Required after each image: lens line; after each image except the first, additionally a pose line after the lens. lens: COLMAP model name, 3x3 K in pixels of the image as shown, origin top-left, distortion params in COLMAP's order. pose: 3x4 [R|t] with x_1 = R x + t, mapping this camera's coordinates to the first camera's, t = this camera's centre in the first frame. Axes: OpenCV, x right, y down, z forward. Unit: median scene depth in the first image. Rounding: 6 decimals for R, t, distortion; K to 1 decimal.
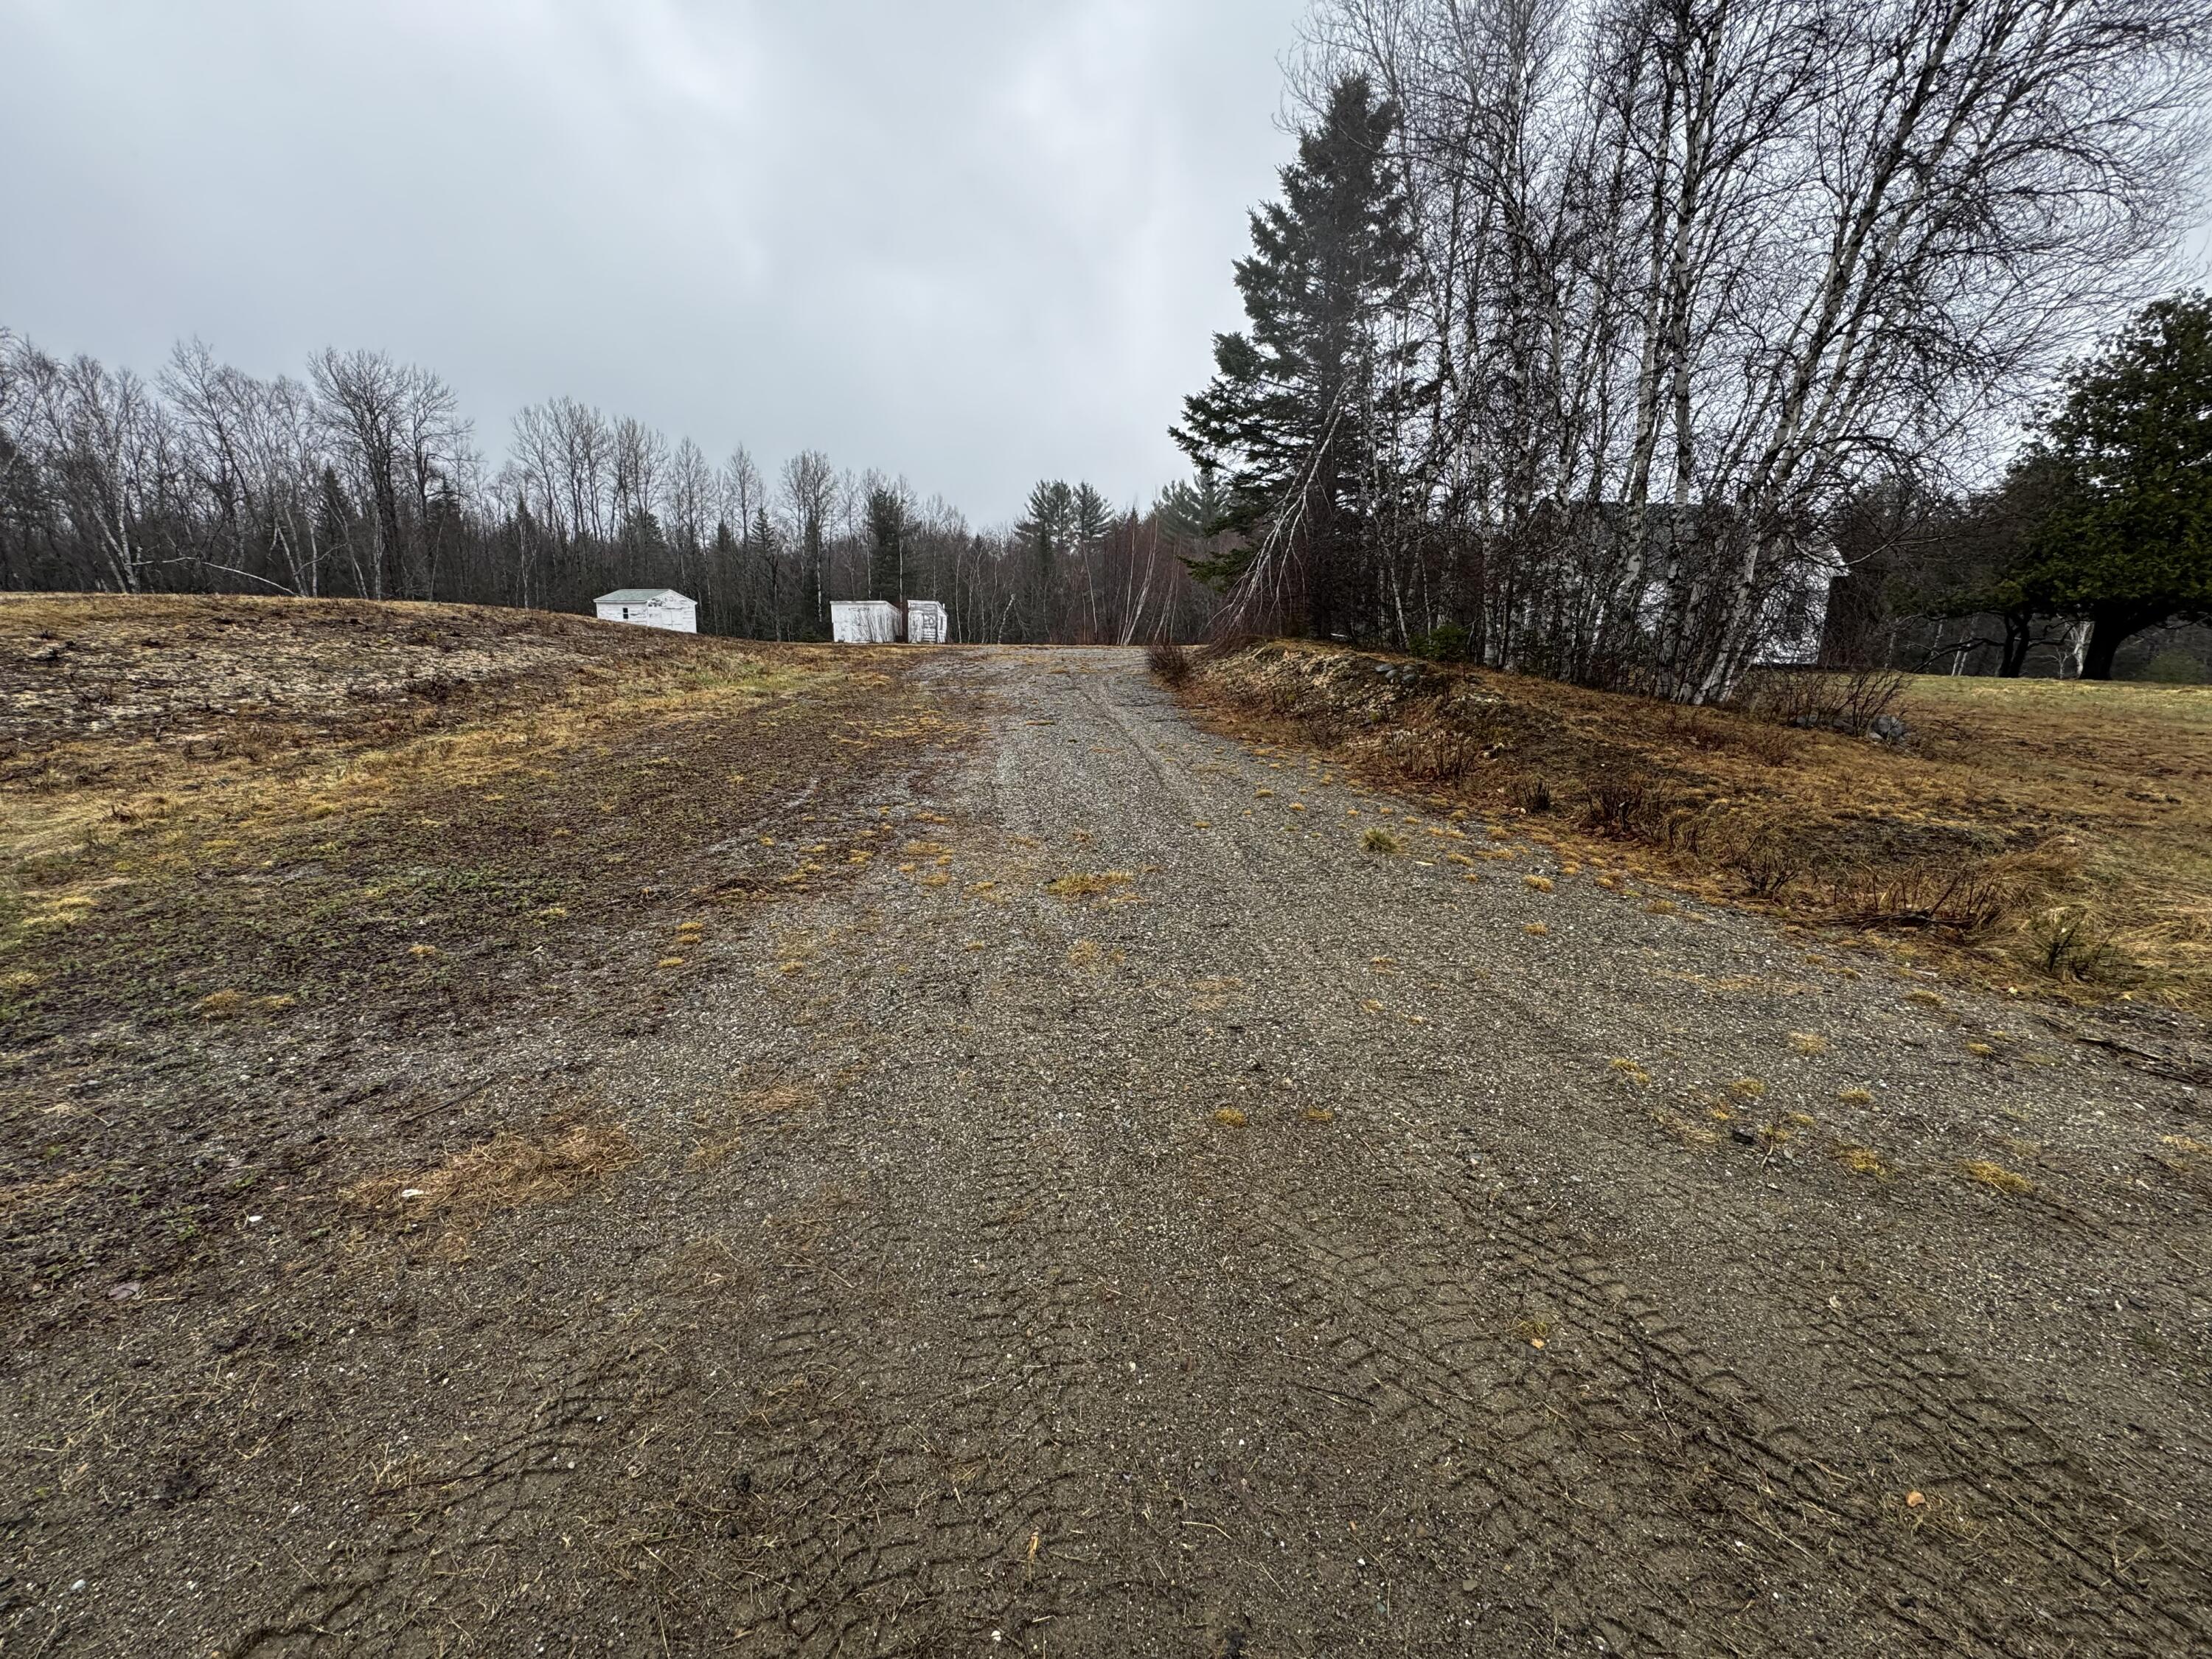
lens RADIAL K [[875.9, 0, 1105.6], [0, 875.9, 828.1], [0, 0, 1]] dist [-0.004117, 0.000978]
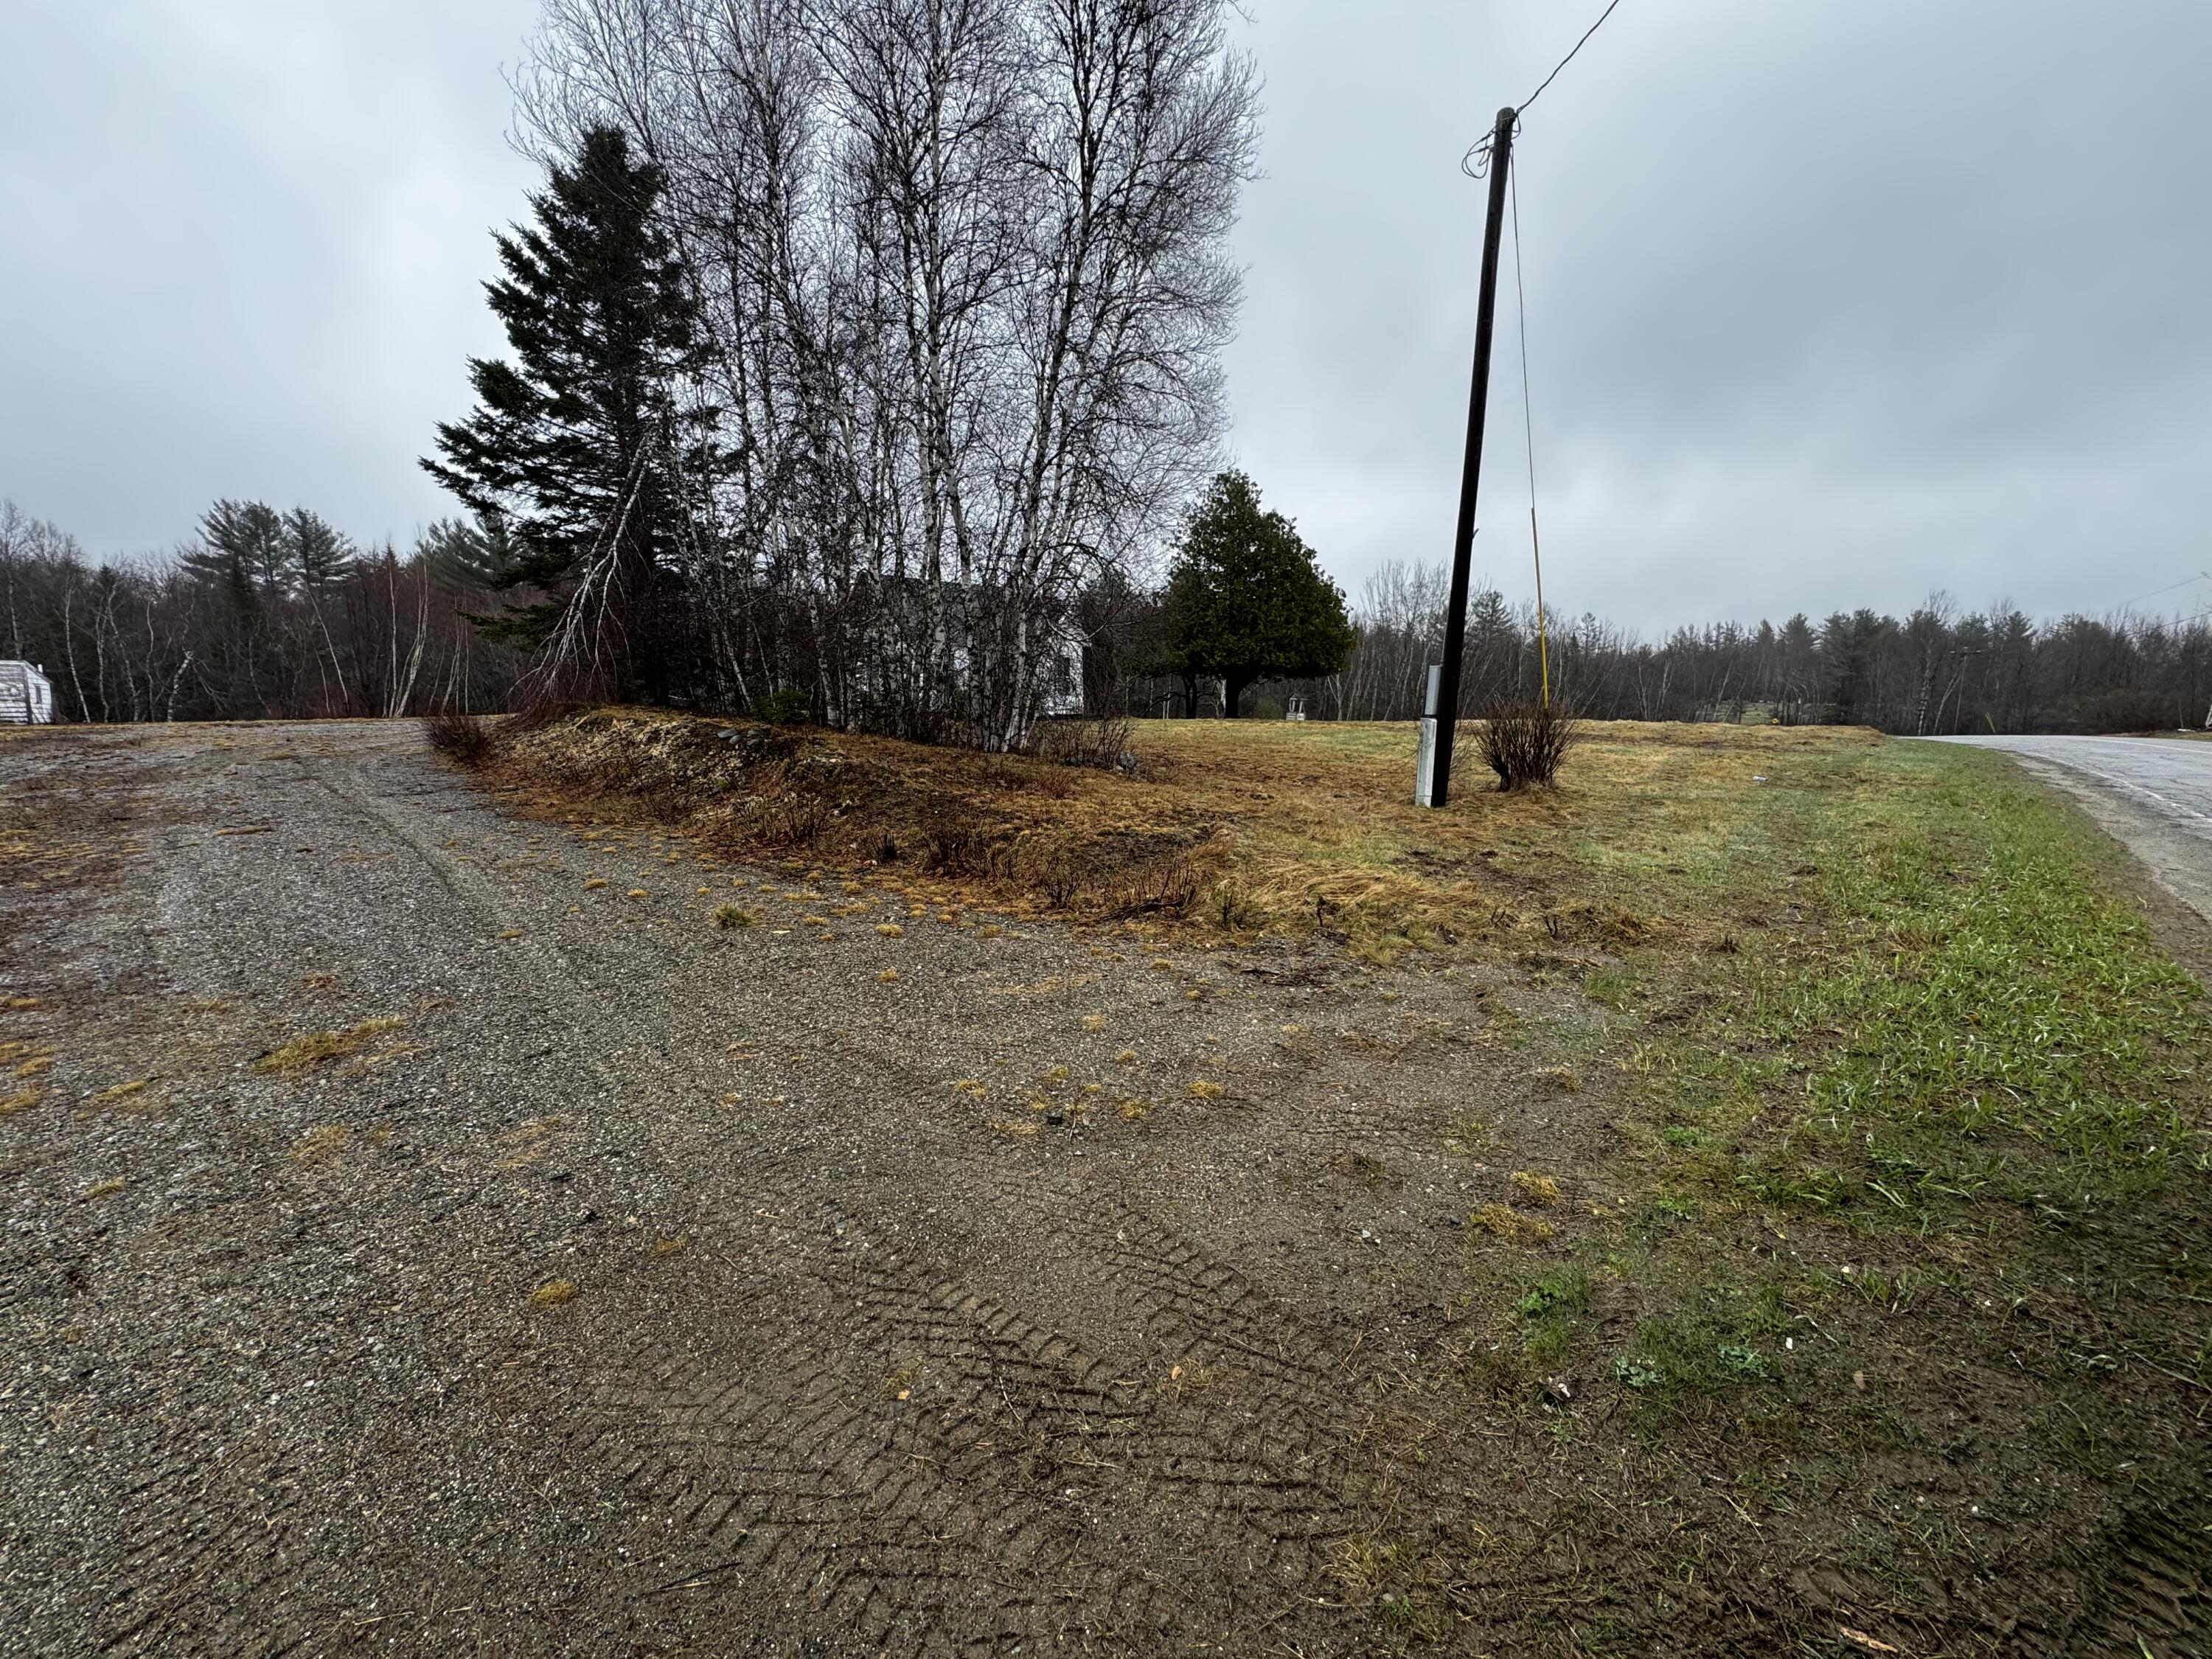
lens RADIAL K [[875.9, 0, 1105.5], [0, 875.9, 828.0], [0, 0, 1]] dist [-0.004117, 0.000978]
pose [[0.767282, -0.113219, 0.631236, 0.025587], [0.155624, 0.987743, -0.012001, -0.004811], [-0.622141, 0.107444, 0.775498, -0.003983]]
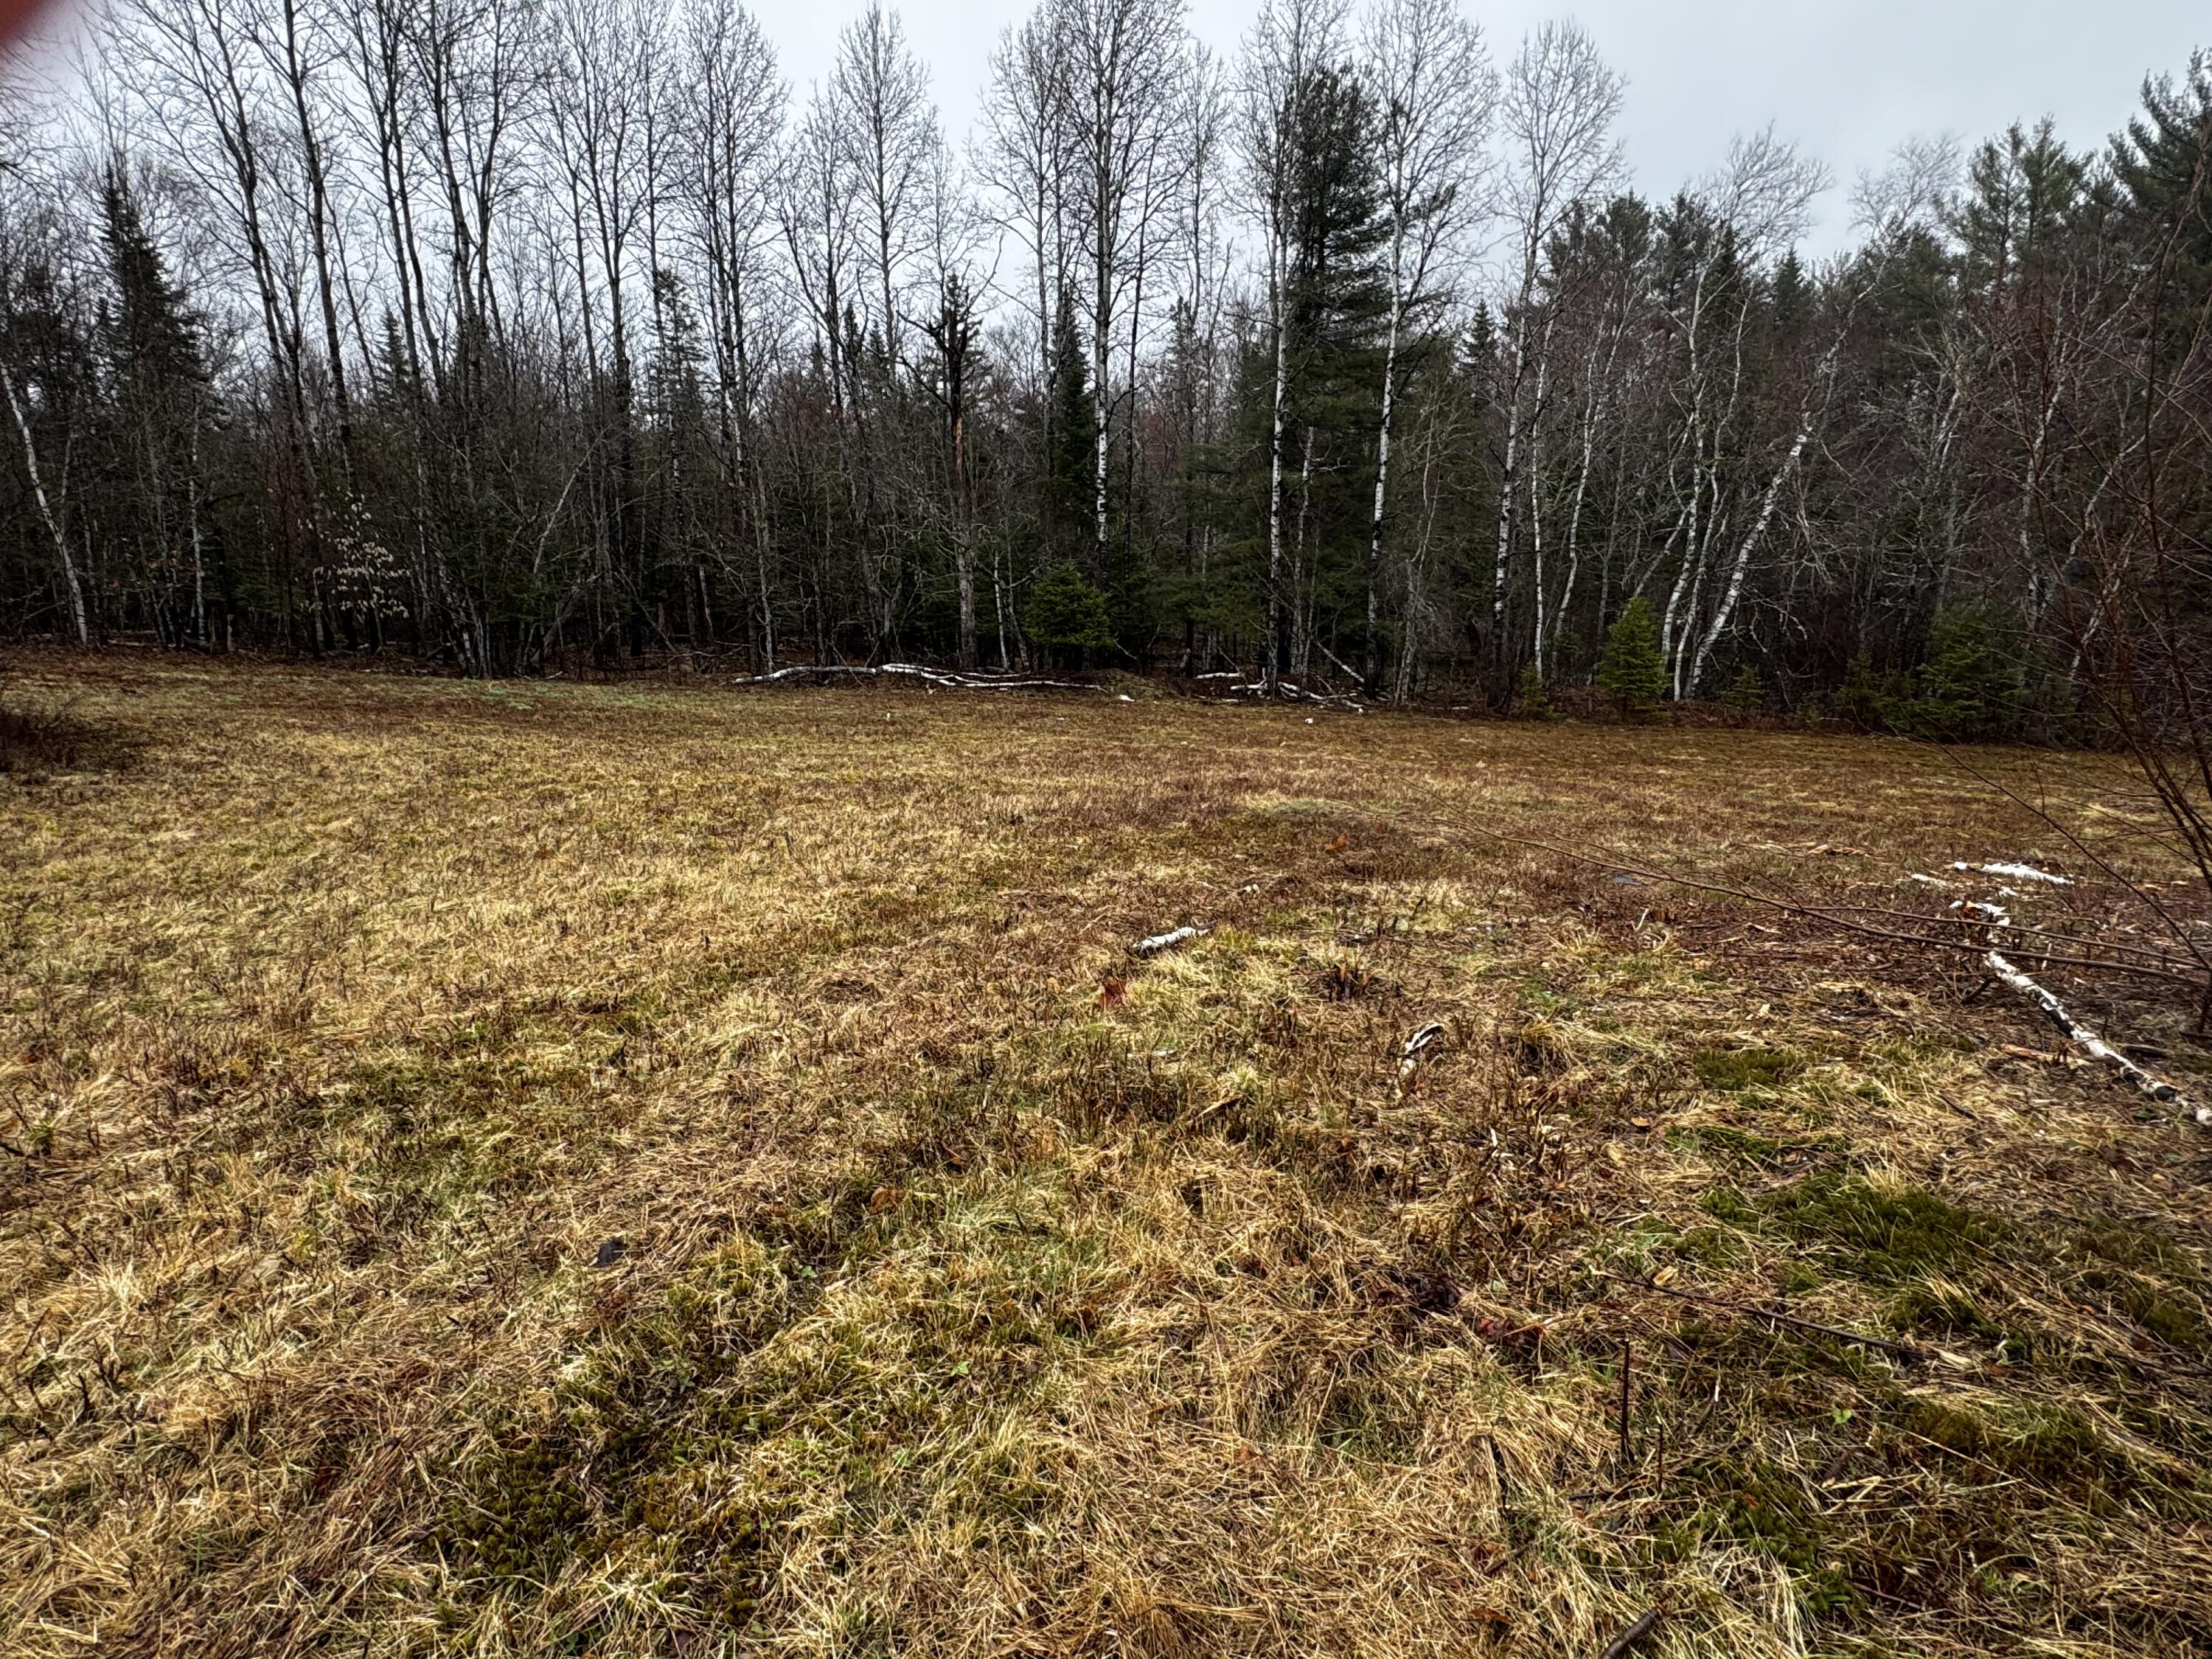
lens RADIAL K [[1205.6, 0, 1096.5], [0, 1205.6, 825.1], [0, 0, 1]] dist [-0.002853, 0.000203]
pose [[0.962979, 0.031000, -0.267789, -2.080871], [-0.031453, 0.999502, 0.002600, -1.389729], [0.267736, 0.005919, 0.963474, 5.959645]]
